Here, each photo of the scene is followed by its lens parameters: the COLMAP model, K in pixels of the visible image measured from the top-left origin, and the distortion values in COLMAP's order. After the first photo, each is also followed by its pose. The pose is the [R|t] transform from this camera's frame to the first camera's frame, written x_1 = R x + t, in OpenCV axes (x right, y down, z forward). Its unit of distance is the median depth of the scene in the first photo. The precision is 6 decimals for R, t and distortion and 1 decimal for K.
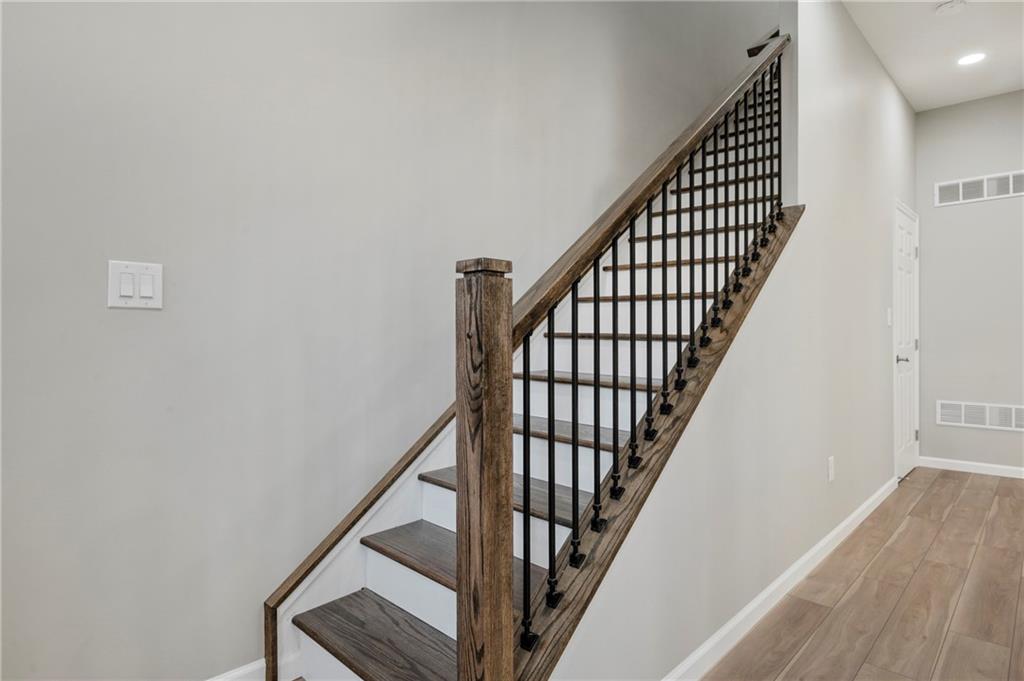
lens RADIAL K [[548.4, 0, 512.0], [0, 548.4, 340.5], [0, 0, 1]] dist [0.000862, 0.000520]
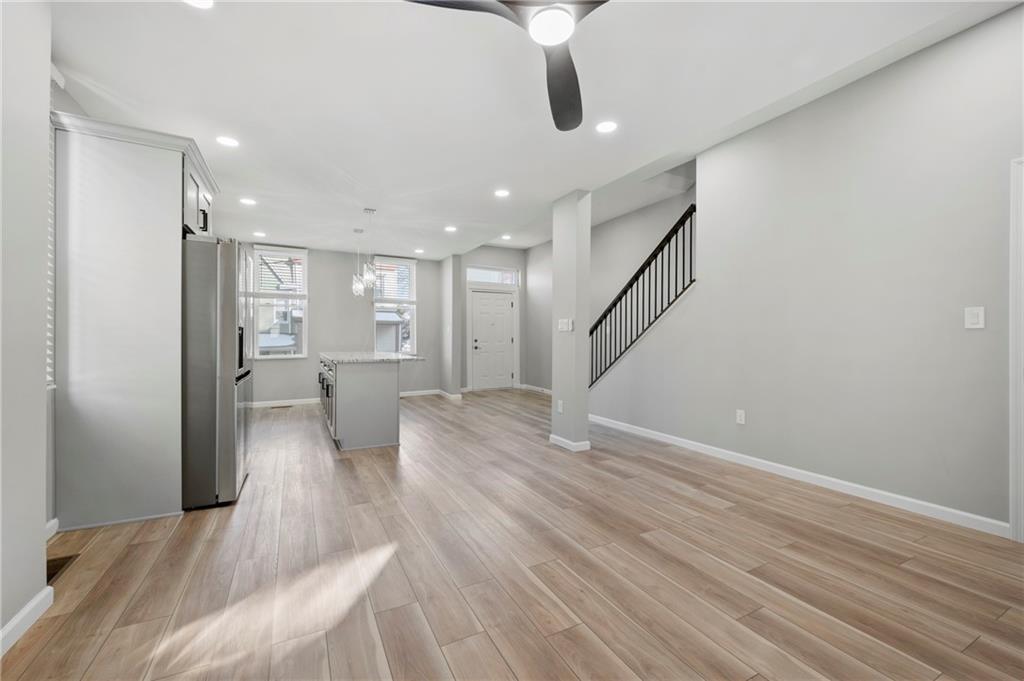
lens RADIAL K [[425.1, 0, 513.6], [0, 425.1, 338.1], [0, 0, 1]] dist [-0.001199, -0.000049]
pose [[-0.309515, 0.005037, -0.950881, 3.867824], [0.000638, 0.999987, 0.005089, -0.035006], [0.950894, 0.000969, -0.309514, 1.386046]]
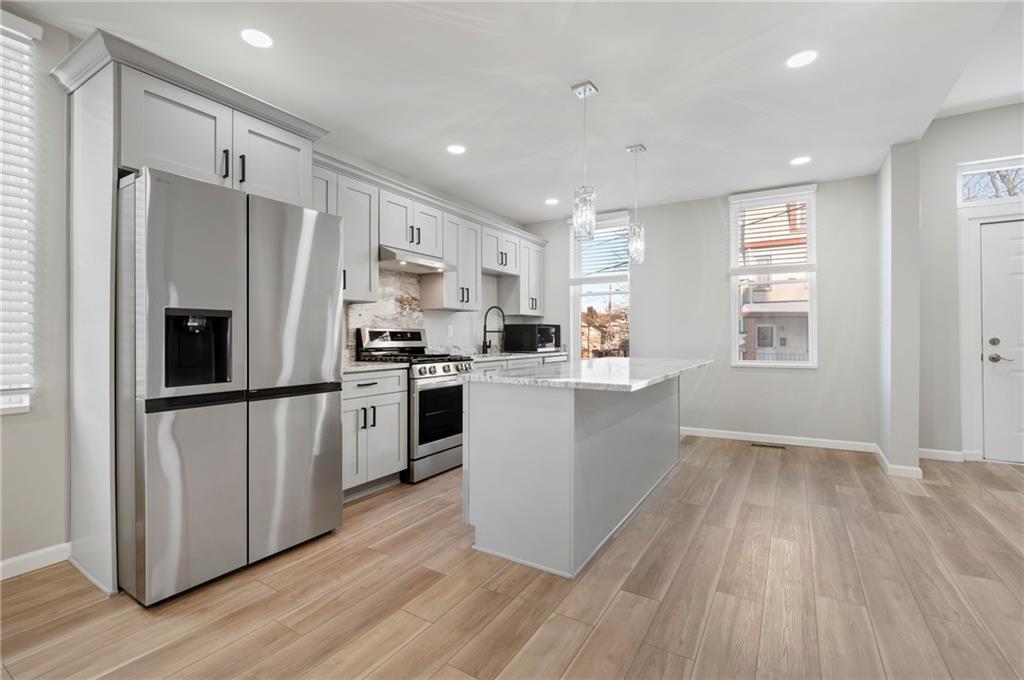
lens RADIAL K [[452.1, 0, 513.1], [0, 452.1, 335.7], [0, 0, 1]] dist [0.002699, -0.000363]
pose [[-0.975343, 0.004841, -0.220640, 1.810788], [0.005134, 0.999987, -0.000755, -0.016930], [0.220633, -0.001870, -0.975355, 1.021556]]
